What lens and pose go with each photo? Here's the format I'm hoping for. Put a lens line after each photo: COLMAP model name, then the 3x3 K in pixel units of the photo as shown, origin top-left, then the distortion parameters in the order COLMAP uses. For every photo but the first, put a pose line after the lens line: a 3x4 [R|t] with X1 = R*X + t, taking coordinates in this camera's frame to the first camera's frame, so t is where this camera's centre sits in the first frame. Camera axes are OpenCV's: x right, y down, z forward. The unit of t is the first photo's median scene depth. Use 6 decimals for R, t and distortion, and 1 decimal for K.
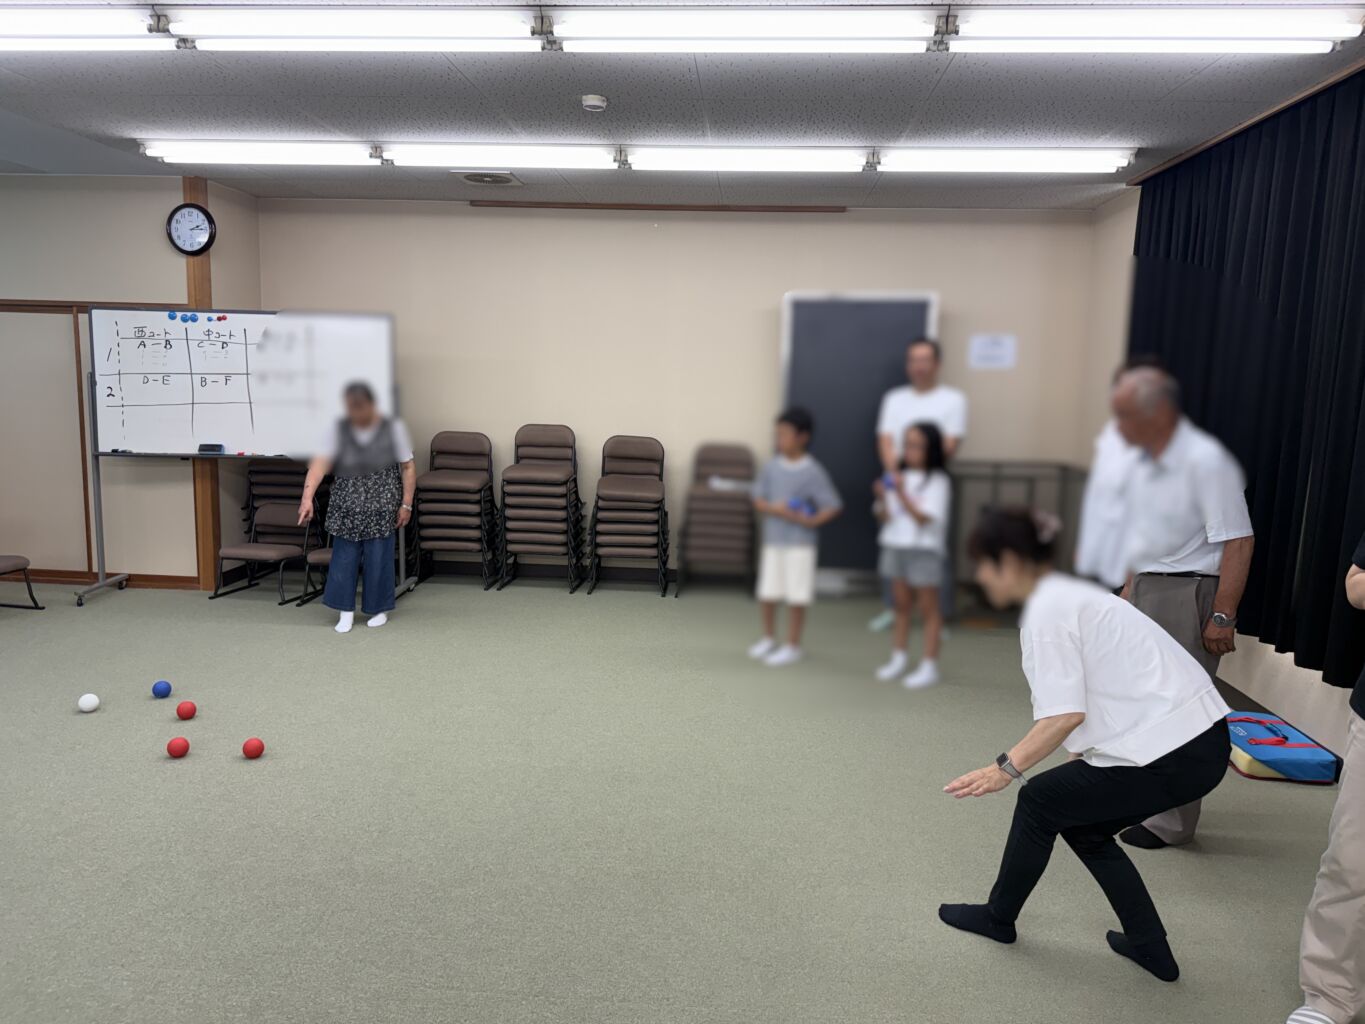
lens RADIAL K [[967.1, 0, 682.0], [0, 967.1, 511.3], [0, 0, 1]] dist [0.102548, -0.047904]
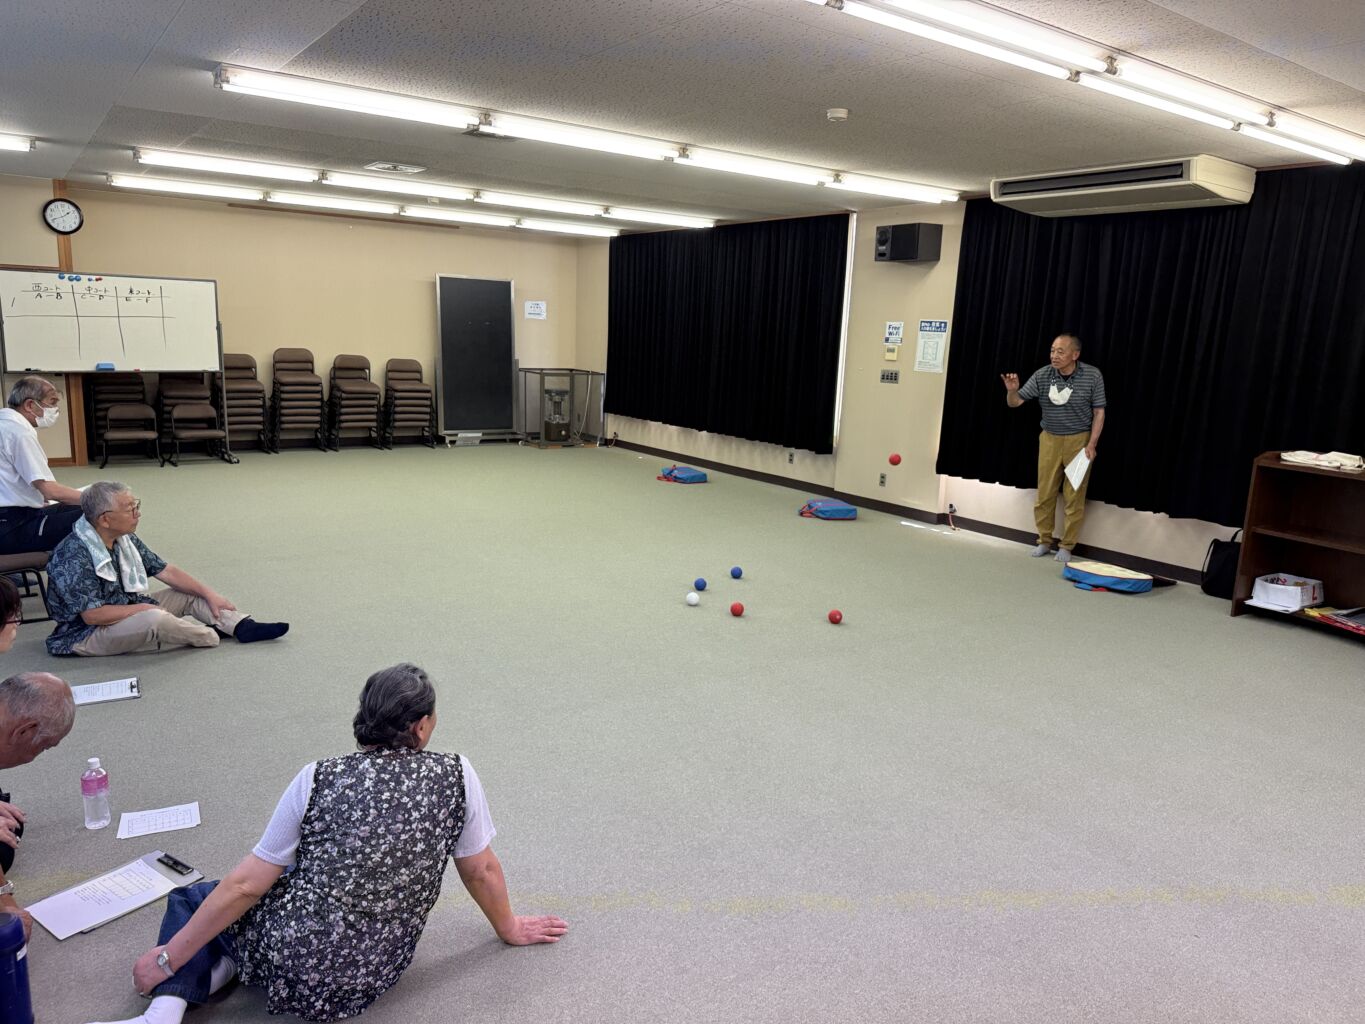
lens RADIAL K [[967.1, 0, 682.4], [0, 967.1, 511.6], [0, 0, 1]] dist [0.102548, -0.047904]
pose [[0.774998, -0.115193, 0.621377, -0.754396], [0.057025, 0.991983, 0.112774, 0.034659], [-0.629386, -0.051965, 0.775353, -0.750563]]
